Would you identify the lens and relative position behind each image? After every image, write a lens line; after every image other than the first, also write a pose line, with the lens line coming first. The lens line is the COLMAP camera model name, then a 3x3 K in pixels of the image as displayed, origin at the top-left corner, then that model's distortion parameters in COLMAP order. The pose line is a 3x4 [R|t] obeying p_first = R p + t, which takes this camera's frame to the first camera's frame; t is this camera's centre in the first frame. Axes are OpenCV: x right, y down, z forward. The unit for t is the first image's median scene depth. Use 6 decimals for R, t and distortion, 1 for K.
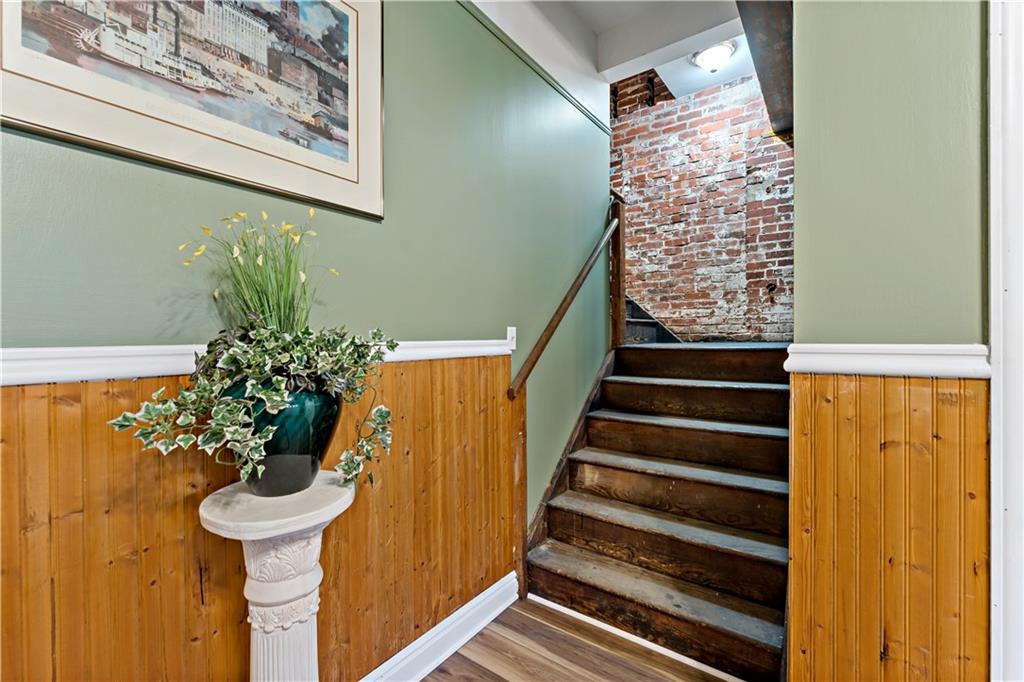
lens RADIAL K [[438.5, 0, 514.8], [0, 438.5, 333.4], [0, 0, 1]] dist [-0.004435, 0.000707]
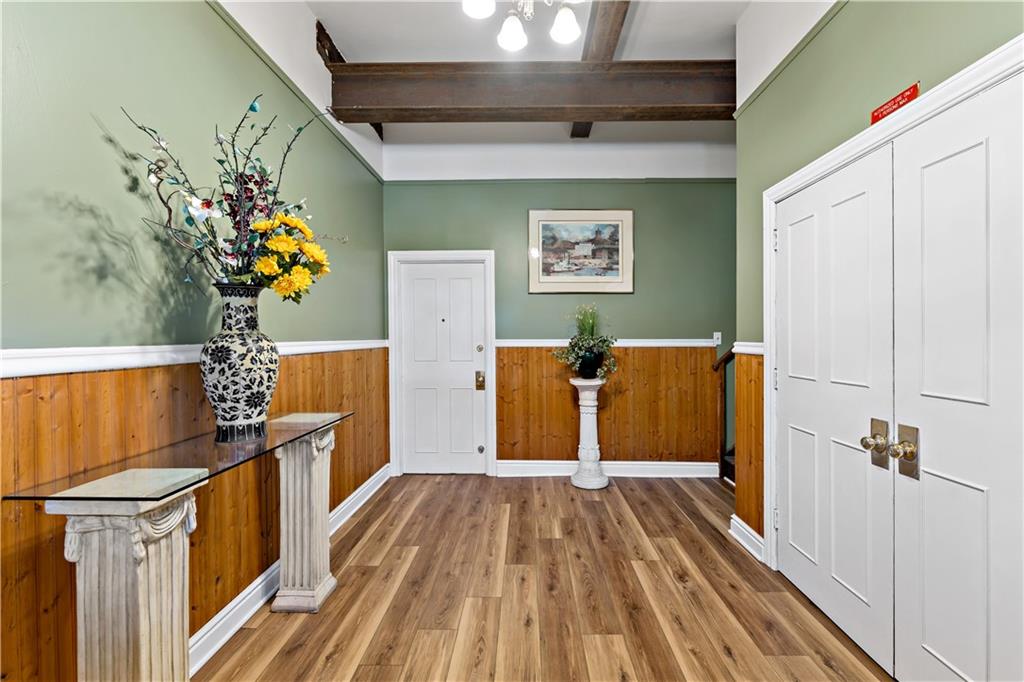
lens RADIAL K [[438.5, 0, 514.6], [0, 438.5, 337.8], [0, 0, 1]] dist [-0.004435, 0.000707]
pose [[0.562644, 0.008858, -0.826652, 1.594802], [0.001661, 0.999928, 0.011844, -0.024264], [0.826698, -0.008037, 0.562589, -1.163743]]
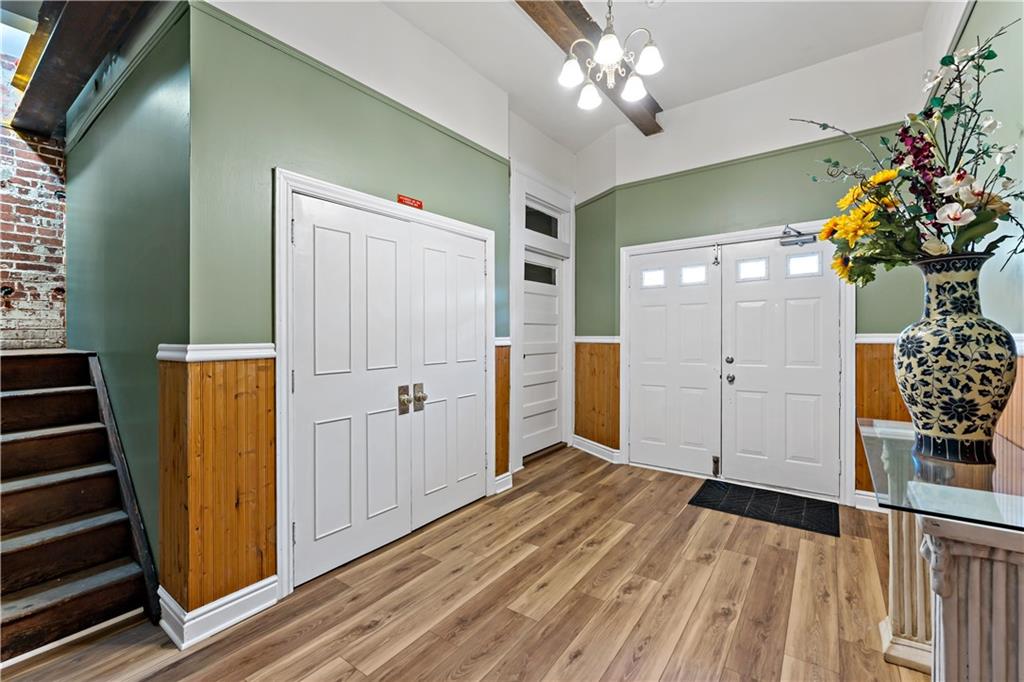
lens RADIAL K [[438.5, 0, 510.6], [0, 438.5, 336.6], [0, 0, 1]] dist [-0.004435, 0.000707]
pose [[0.006290, 0.004787, 0.999969, -0.792441], [0.005846, 0.999971, -0.004823, 0.006783], [-0.999963, 0.005876, 0.006262, -0.167323]]
